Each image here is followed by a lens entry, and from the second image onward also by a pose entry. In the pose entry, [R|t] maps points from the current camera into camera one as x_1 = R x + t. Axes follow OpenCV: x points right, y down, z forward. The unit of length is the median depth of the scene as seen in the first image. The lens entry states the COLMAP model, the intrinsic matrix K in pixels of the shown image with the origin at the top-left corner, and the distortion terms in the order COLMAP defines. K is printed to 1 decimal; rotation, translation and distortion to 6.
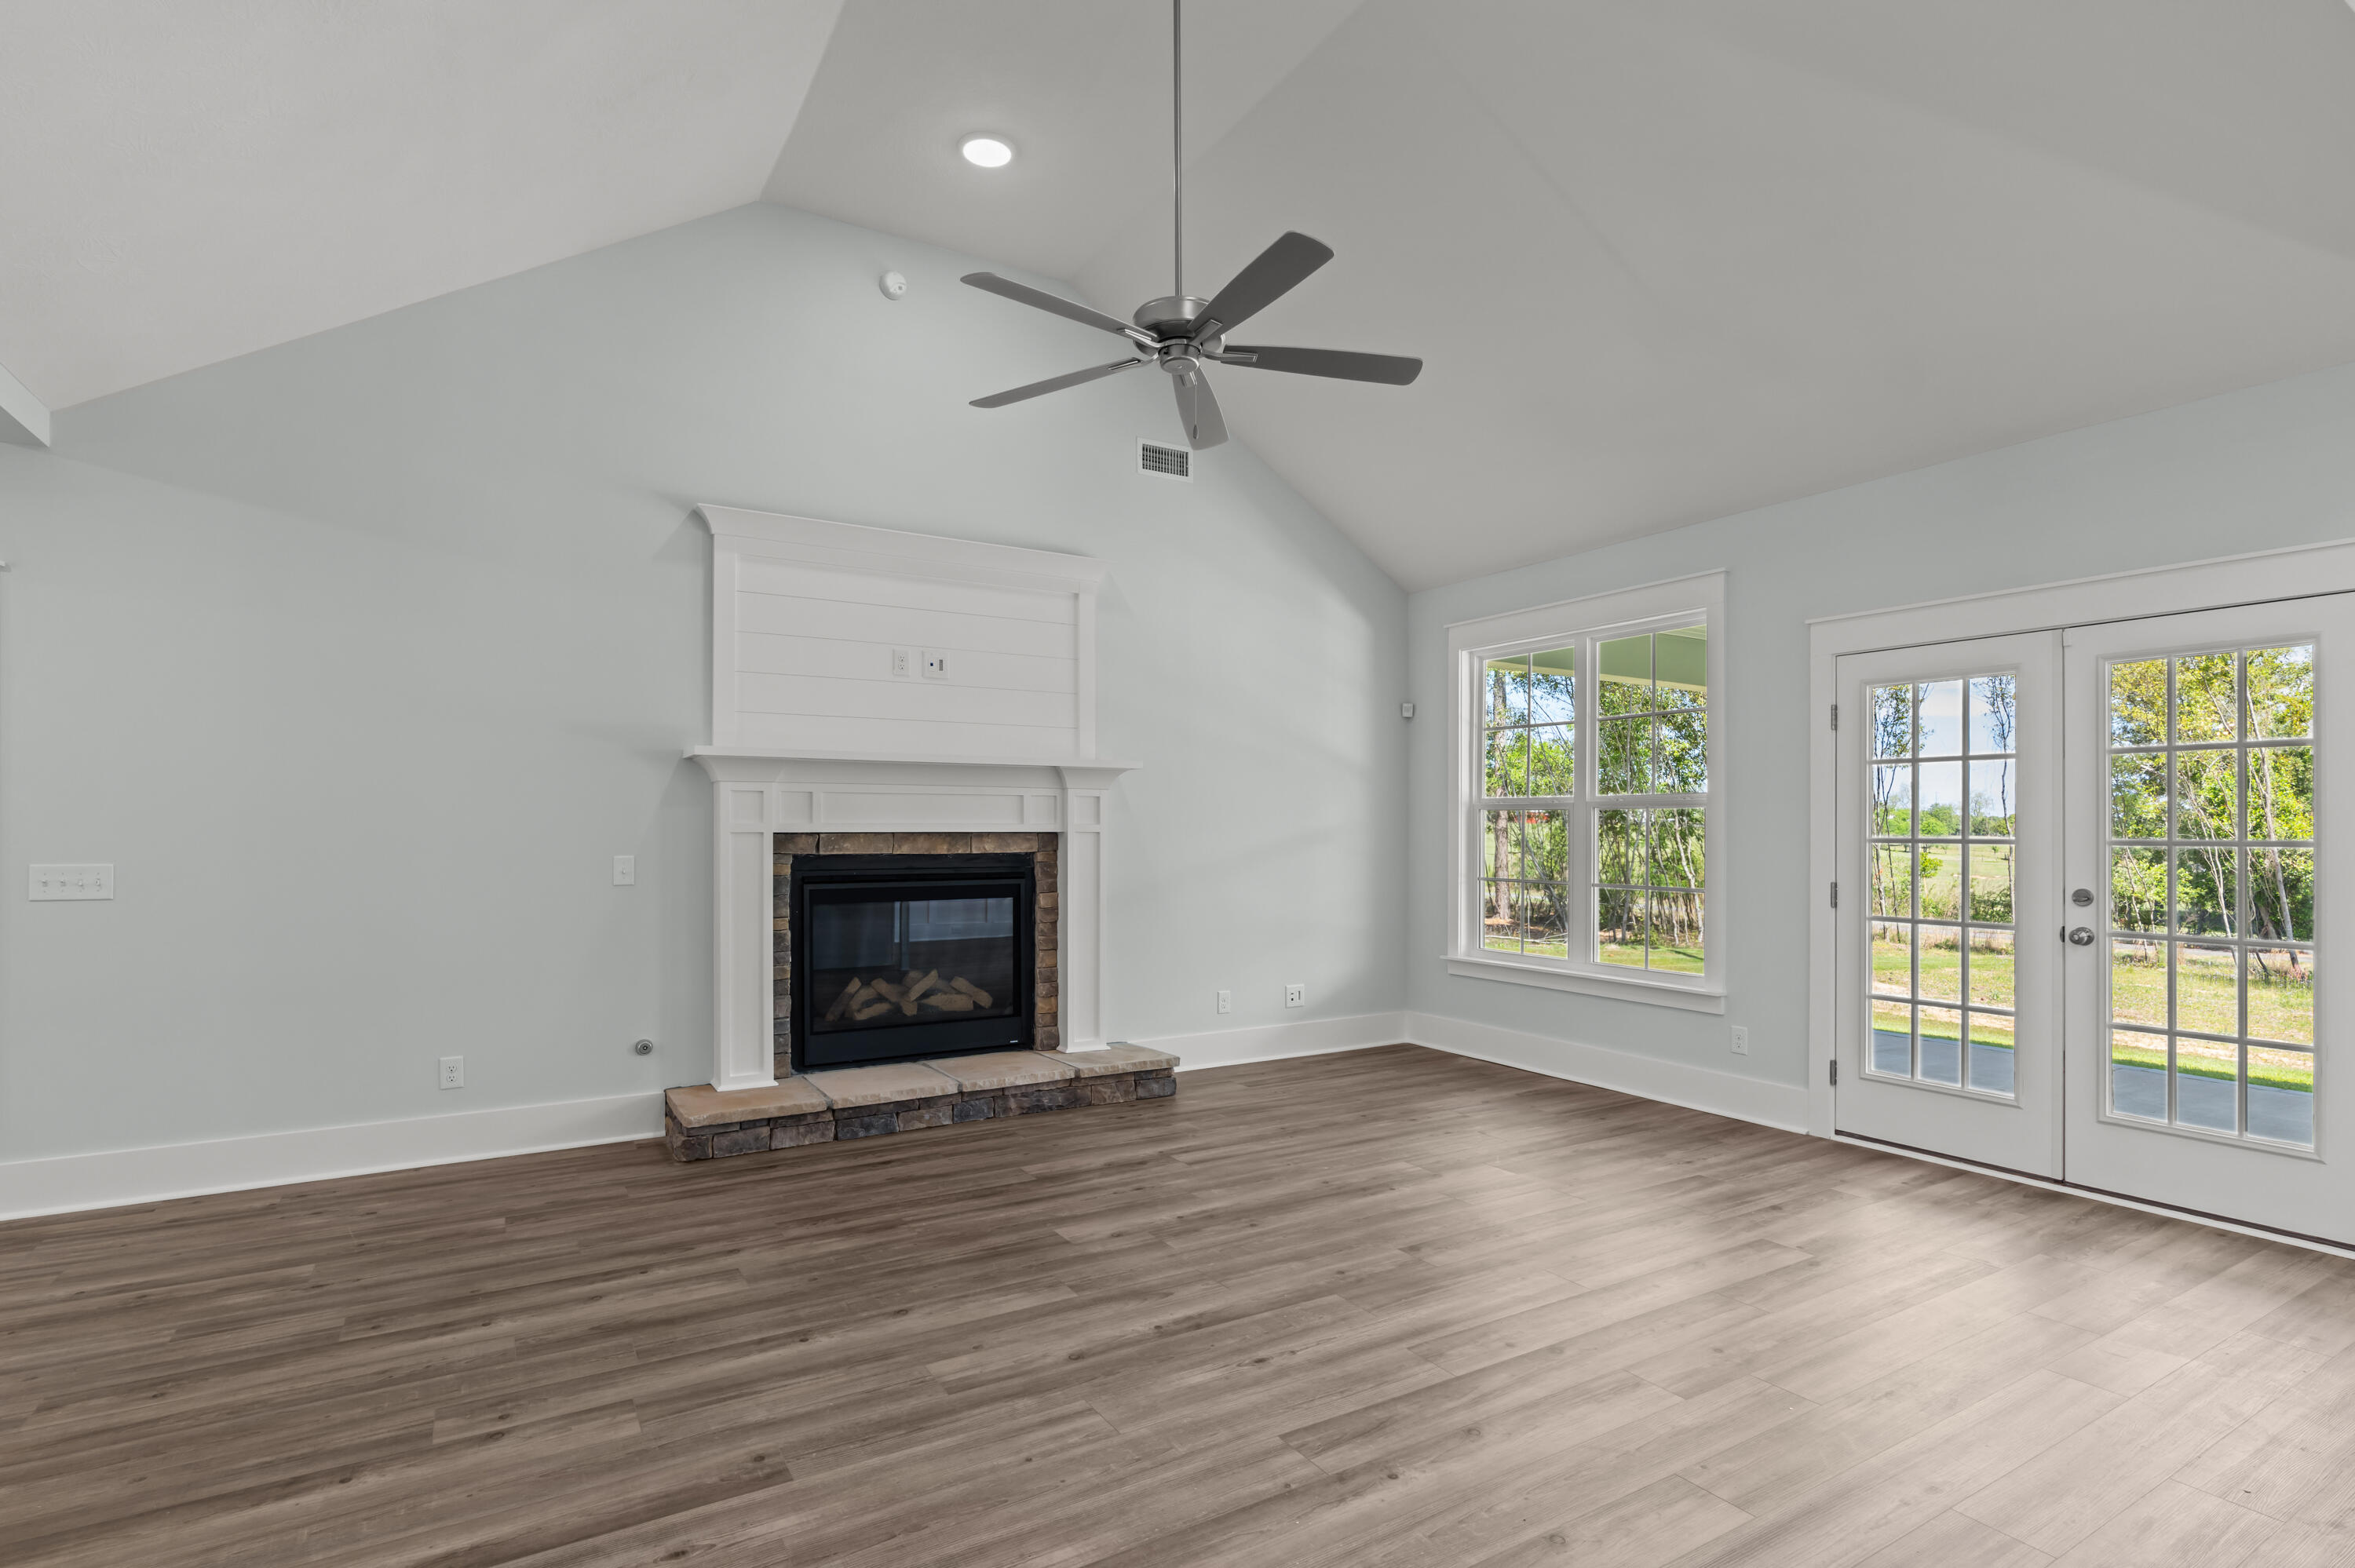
lens RADIAL K [[1146.1, 0, 1182.1], [0, 1146.1, 824.0], [0, 0, 1]] dist [-0.009345, 0.003021]
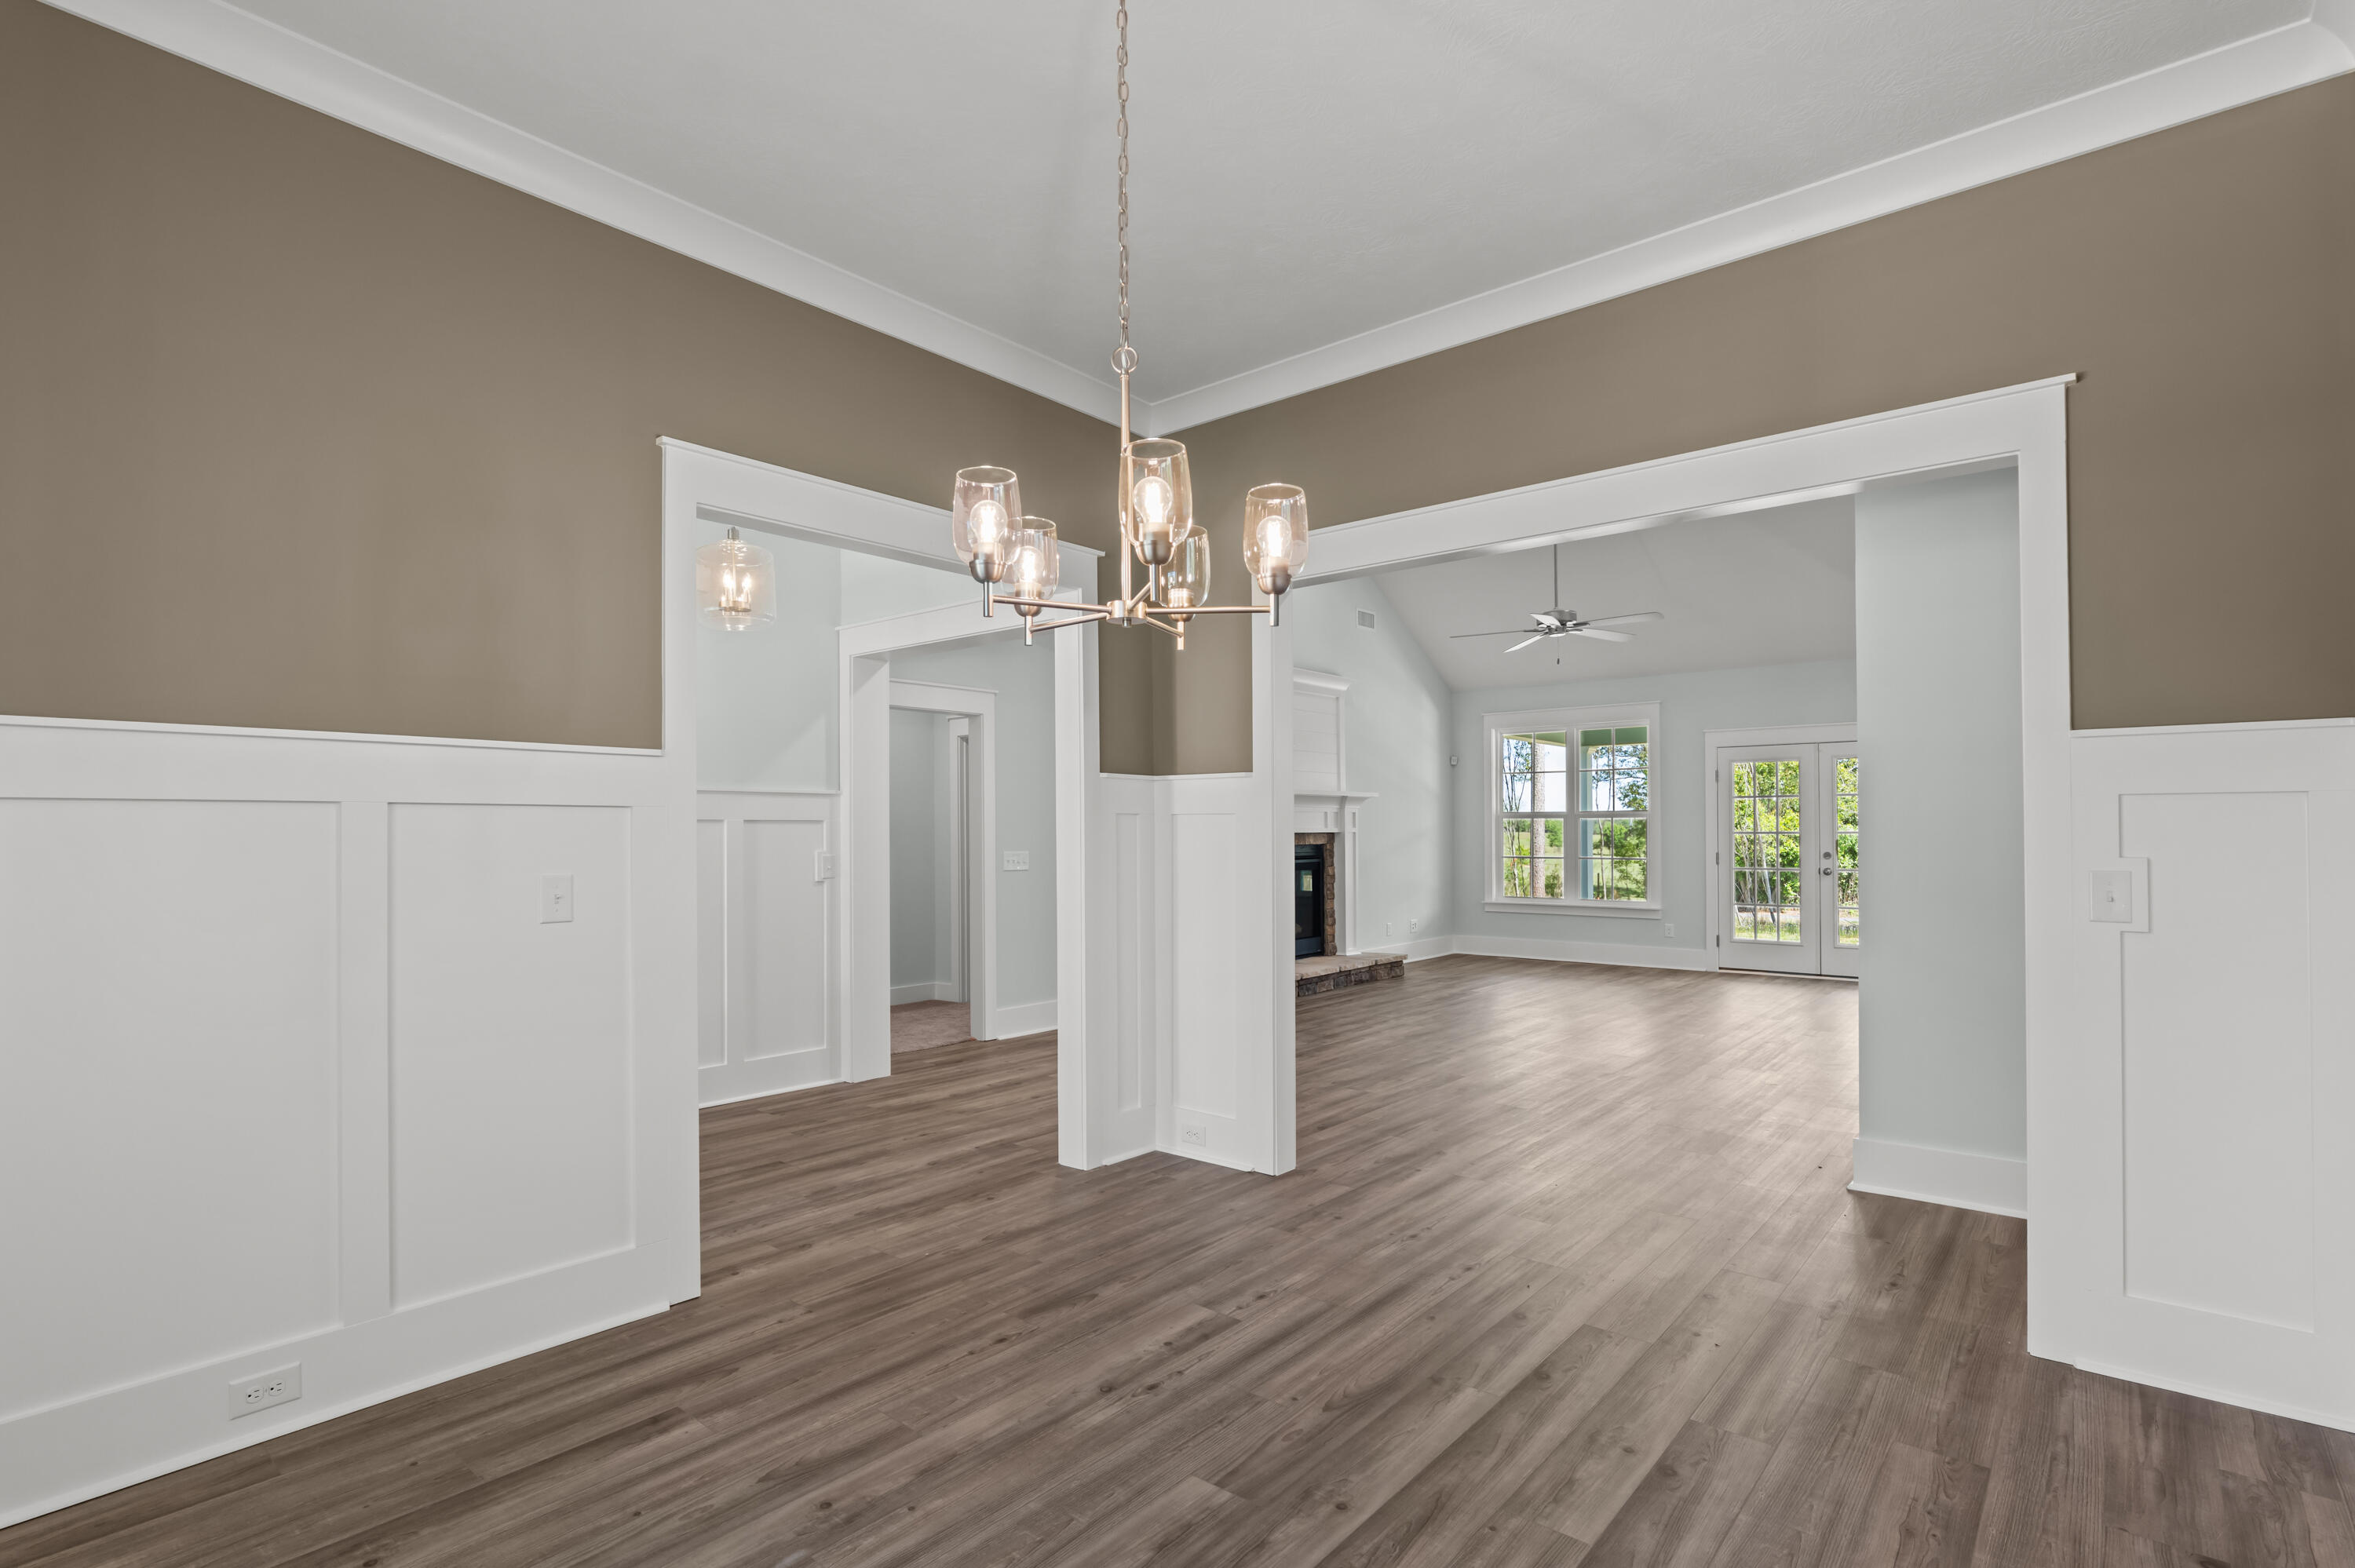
lens RADIAL K [[1146.1, 0, 1167.5], [0, 1146.1, 849.2], [0, 0, 1]] dist [-0.009345, 0.003021]
pose [[0.949380, -0.011454, 0.313921, -1.077190], [0.005529, 0.999789, 0.019759, -0.004240], [-0.314081, -0.017023, 0.949243, -0.712397]]
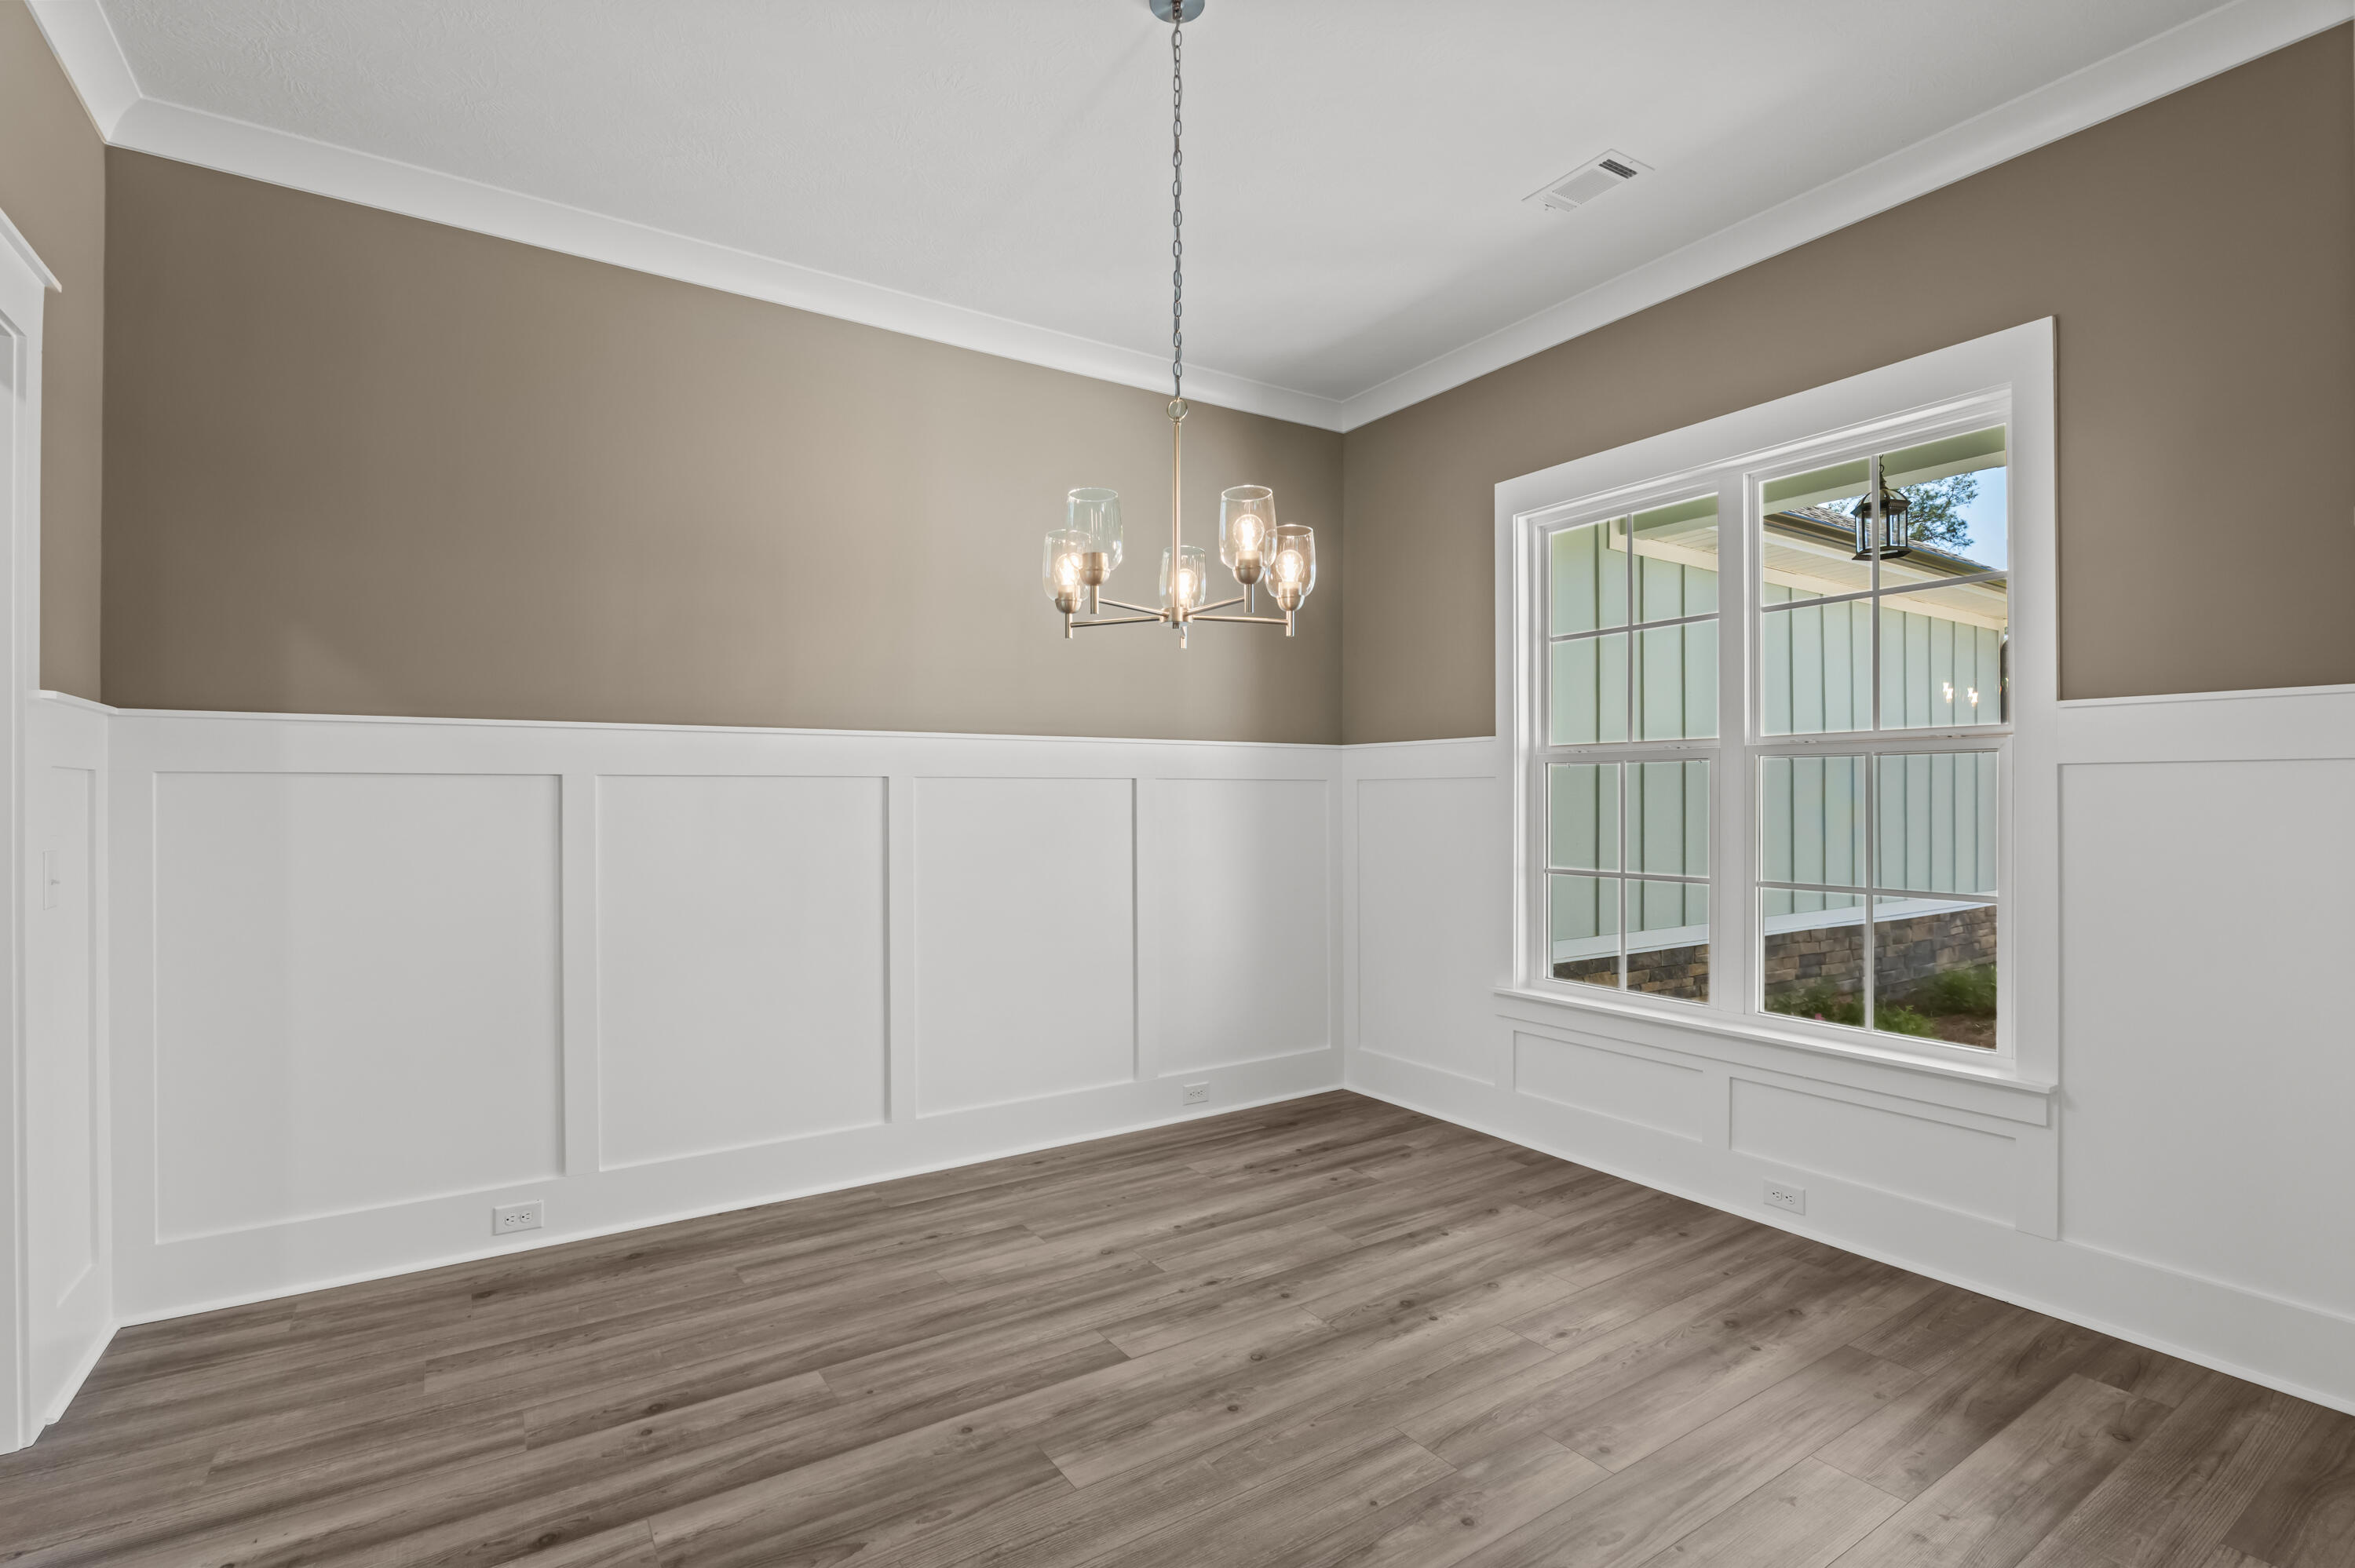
lens RADIAL K [[1096.5, 0, 1185.4], [0, 1096.5, 786.4], [0, 0, 1]] dist [-0.021391, 0.005830]
pose [[-0.998538, 0.001606, -0.054024, -0.938276], [0.002397, 0.999891, -0.014580, -0.000544], [0.053994, -0.014688, -0.998433, 0.176239]]
